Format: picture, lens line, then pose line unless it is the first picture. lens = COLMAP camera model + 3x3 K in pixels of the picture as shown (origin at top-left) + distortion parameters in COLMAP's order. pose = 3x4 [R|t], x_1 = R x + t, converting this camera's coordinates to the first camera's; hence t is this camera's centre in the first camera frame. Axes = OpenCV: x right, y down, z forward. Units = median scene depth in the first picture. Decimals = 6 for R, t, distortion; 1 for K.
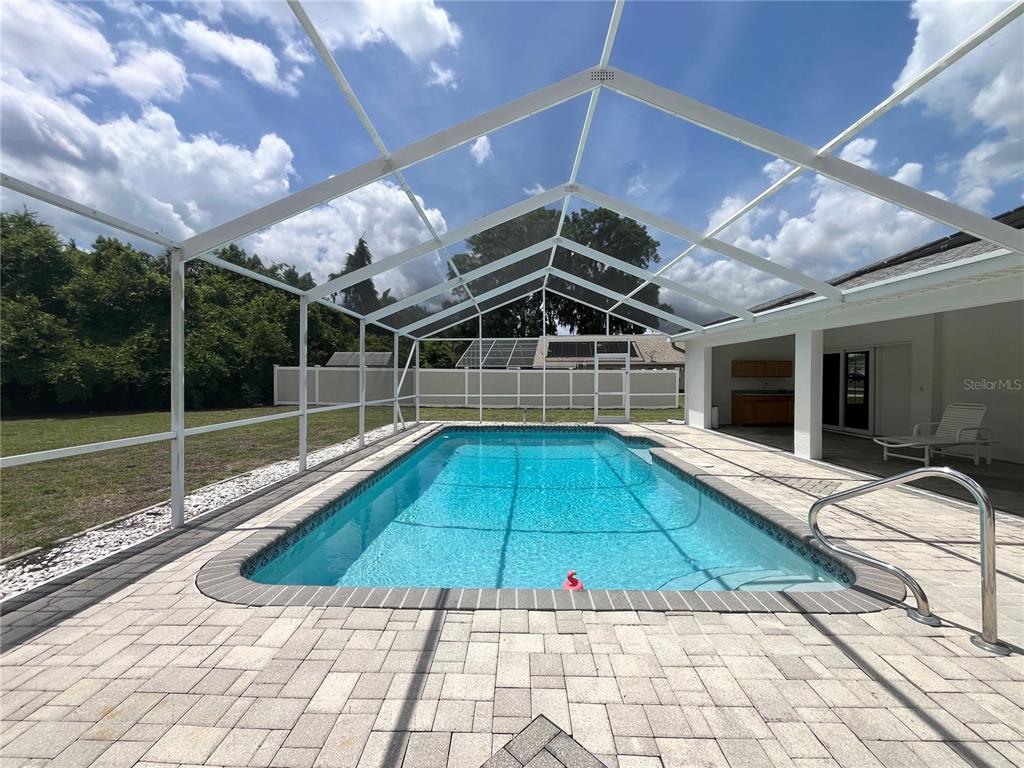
lens RADIAL K [[414.1, 0, 511.0], [0, 414.1, 381.4], [0, 0, 1]] dist [0.002905, 0.000199]
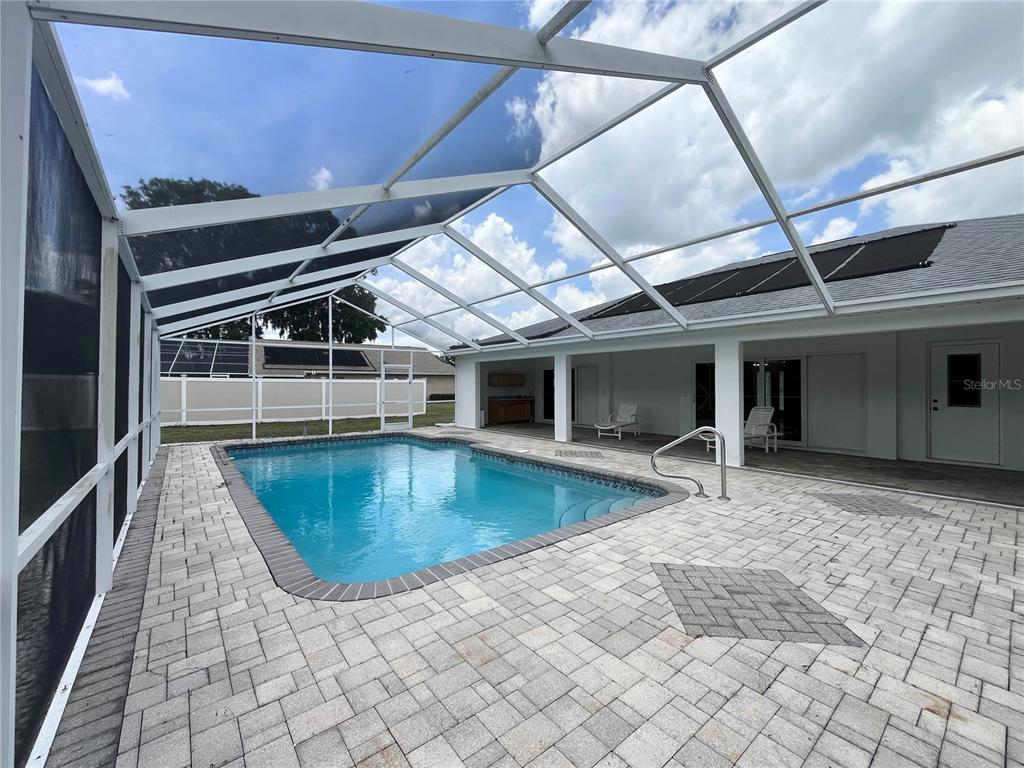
lens RADIAL K [[414.1, 0, 514.6], [0, 414.1, 382.9], [0, 0, 1]] dist [0.002905, 0.000199]
pose [[0.764442, 0.002602, 0.644688, -0.238264], [0.009562, 0.999836, -0.015373, -0.000284], [-0.644622, 0.017916, 0.764292, -0.010307]]
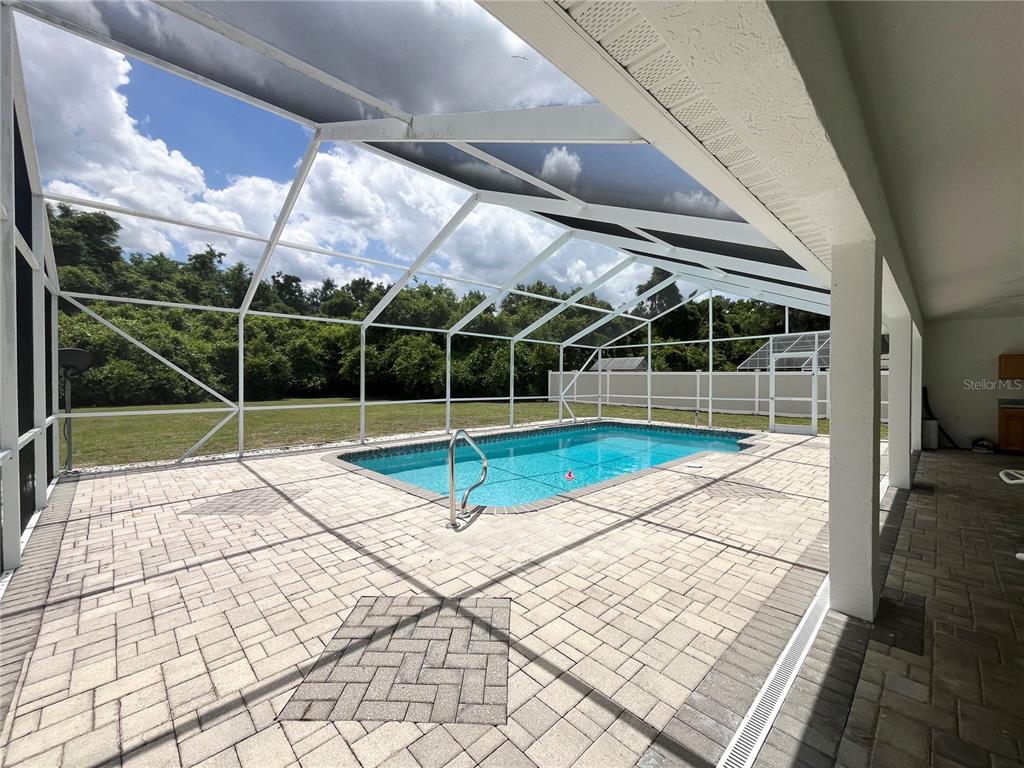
lens RADIAL K [[414.1, 0, 510.3], [0, 414.1, 380.2], [0, 0, 1]] dist [0.002905, 0.000199]
pose [[0.711094, 0.001165, -0.703096, 0.470187], [-0.008889, 0.999934, -0.007333, 0.002489], [0.703041, 0.011464, 0.711057, -0.021313]]
